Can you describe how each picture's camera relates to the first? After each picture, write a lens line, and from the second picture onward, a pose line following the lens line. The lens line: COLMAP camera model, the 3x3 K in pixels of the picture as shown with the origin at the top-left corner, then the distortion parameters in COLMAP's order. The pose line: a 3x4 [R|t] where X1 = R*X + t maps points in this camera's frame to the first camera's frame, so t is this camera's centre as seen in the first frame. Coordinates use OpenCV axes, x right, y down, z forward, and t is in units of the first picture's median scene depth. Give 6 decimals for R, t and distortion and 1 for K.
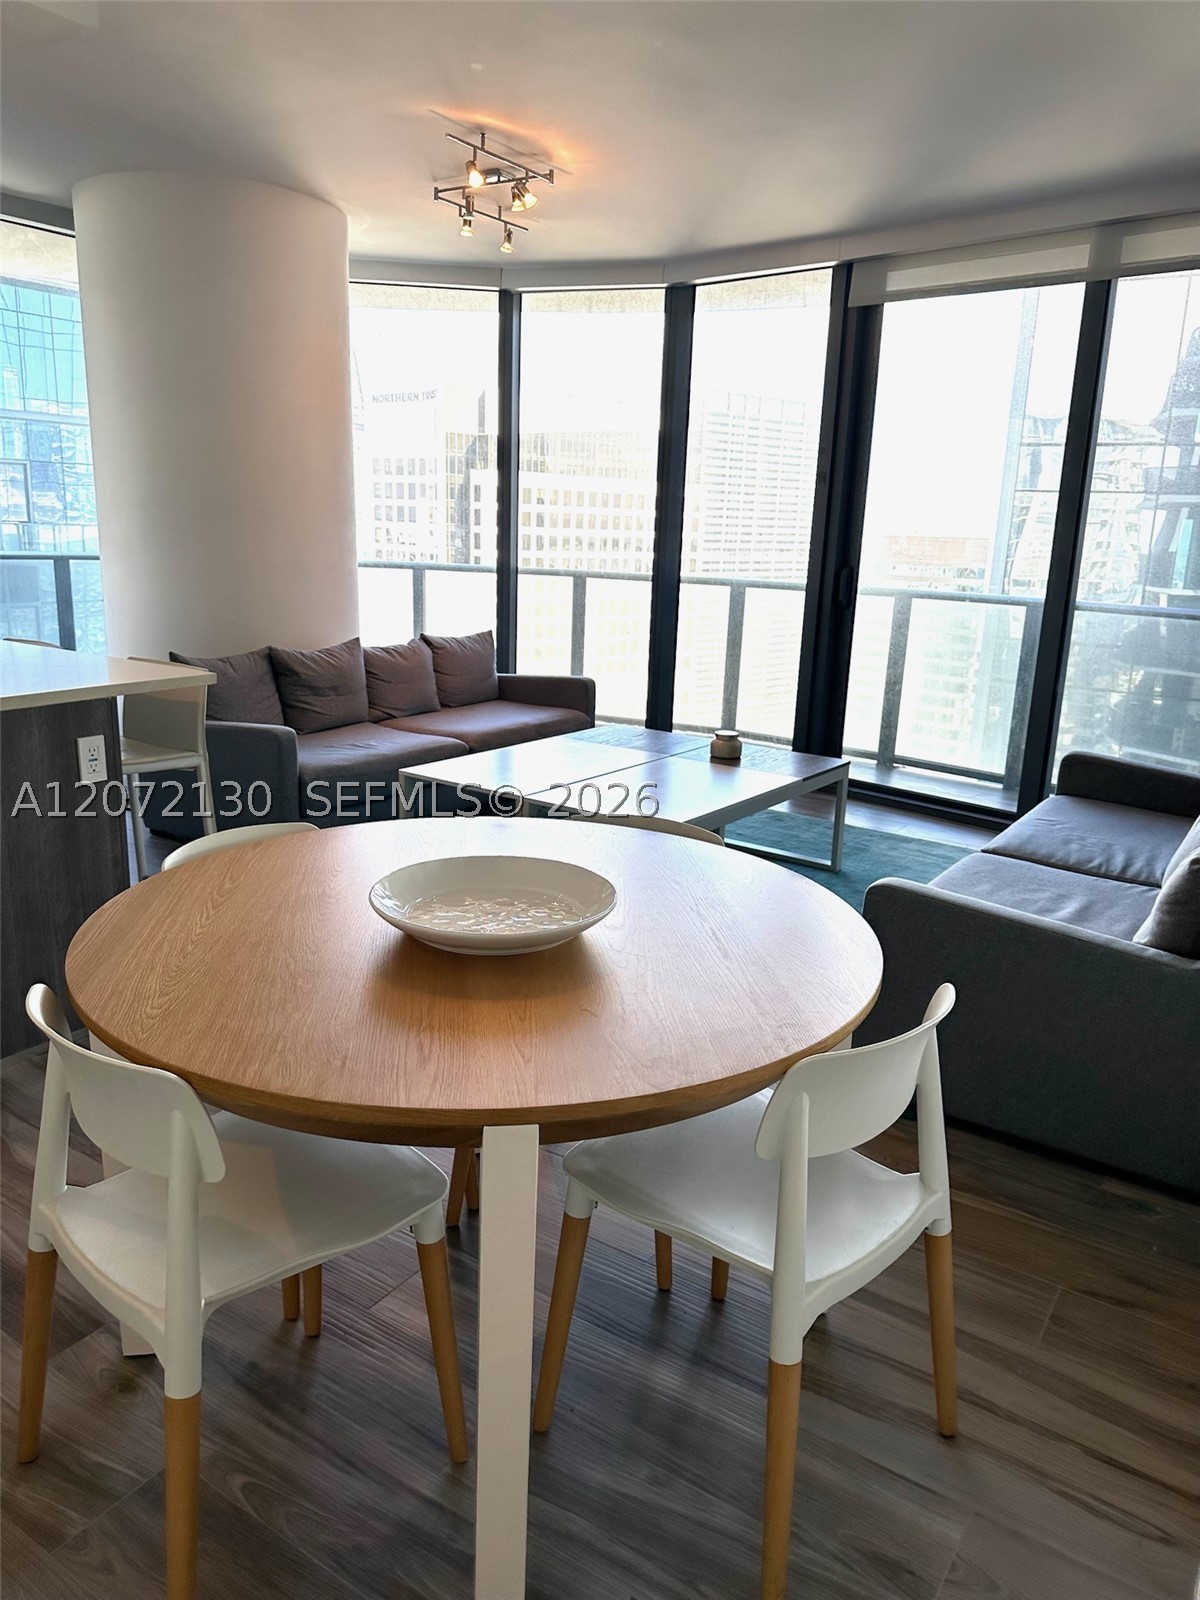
lens RADIAL K [[1128.3, 0, 582.1], [0, 1128.3, 808.1], [0, 0, 1]] dist [0.104856, -0.139758]
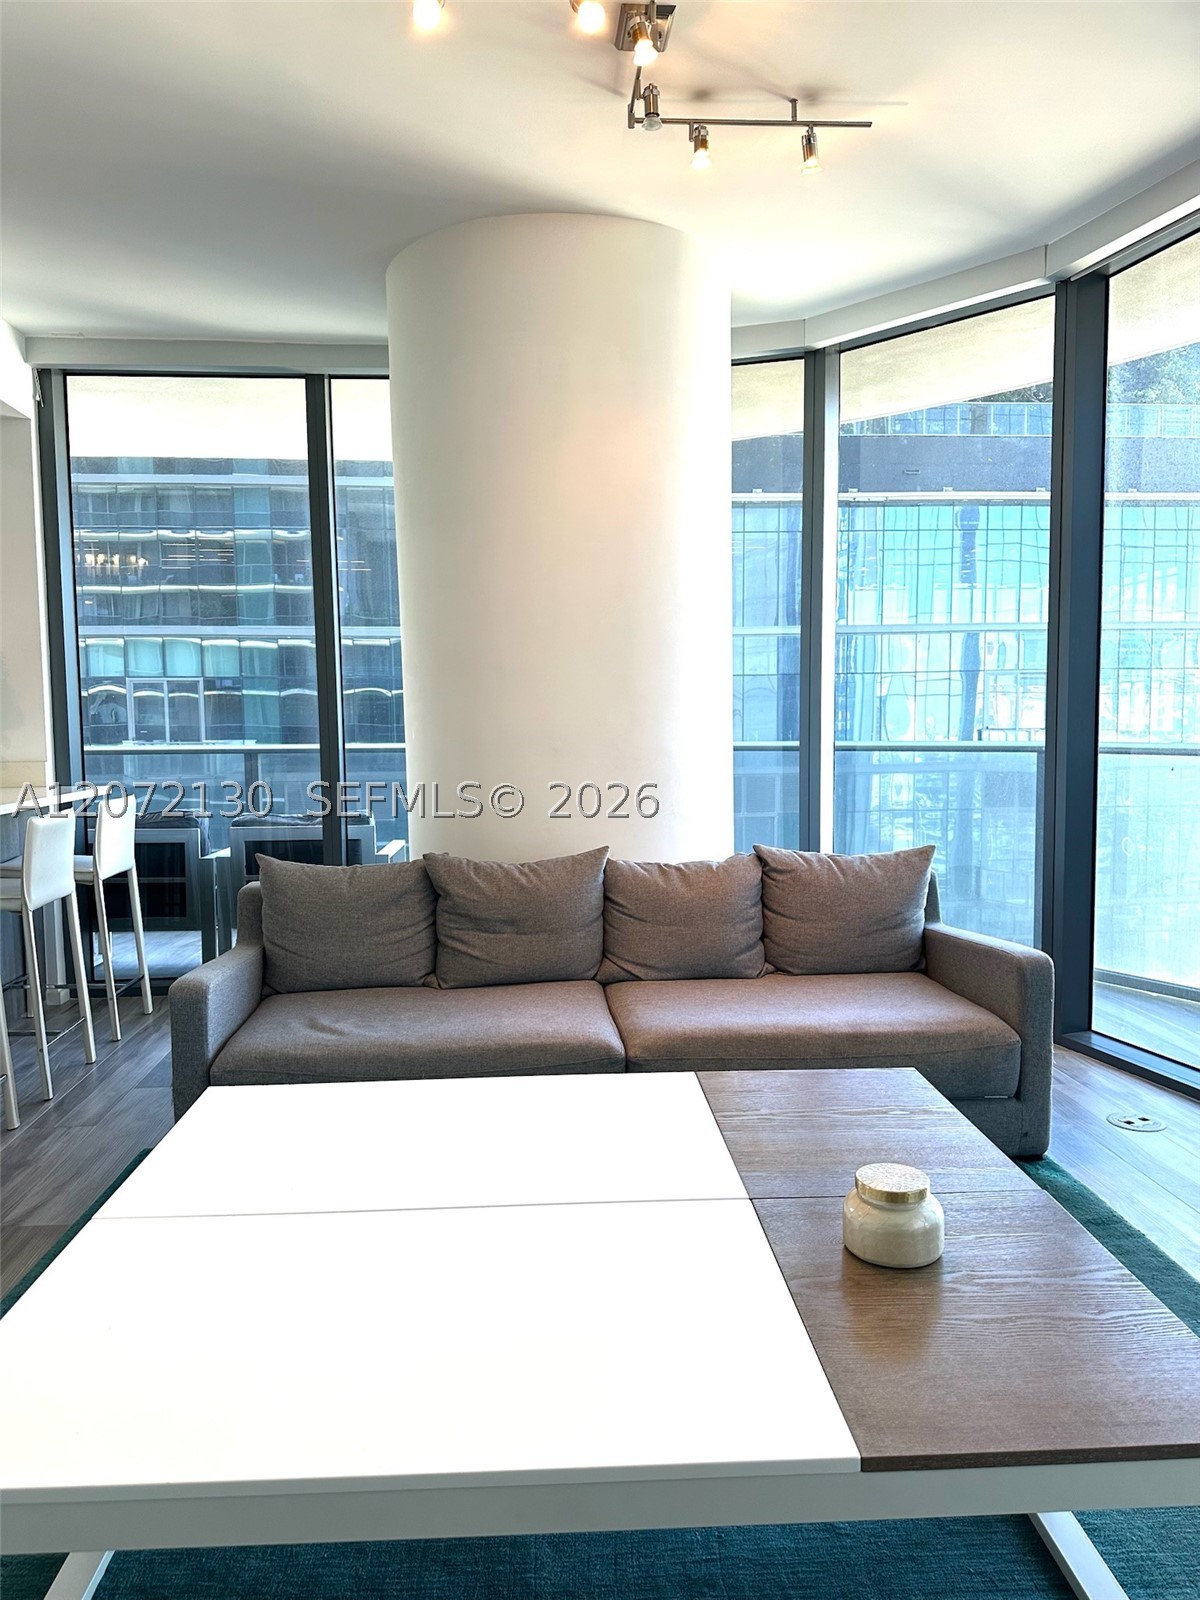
lens RADIAL K [[1128.3, 0, 582.1], [0, 1128.3, 808.1], [0, 0, 1]] dist [0.104856, -0.139758]
pose [[0.636308, 0.033628, -0.770702, 0.282413], [-0.157741, 0.983613, -0.087316, -0.113832], [0.755136, 0.177131, 0.631185, 0.586746]]
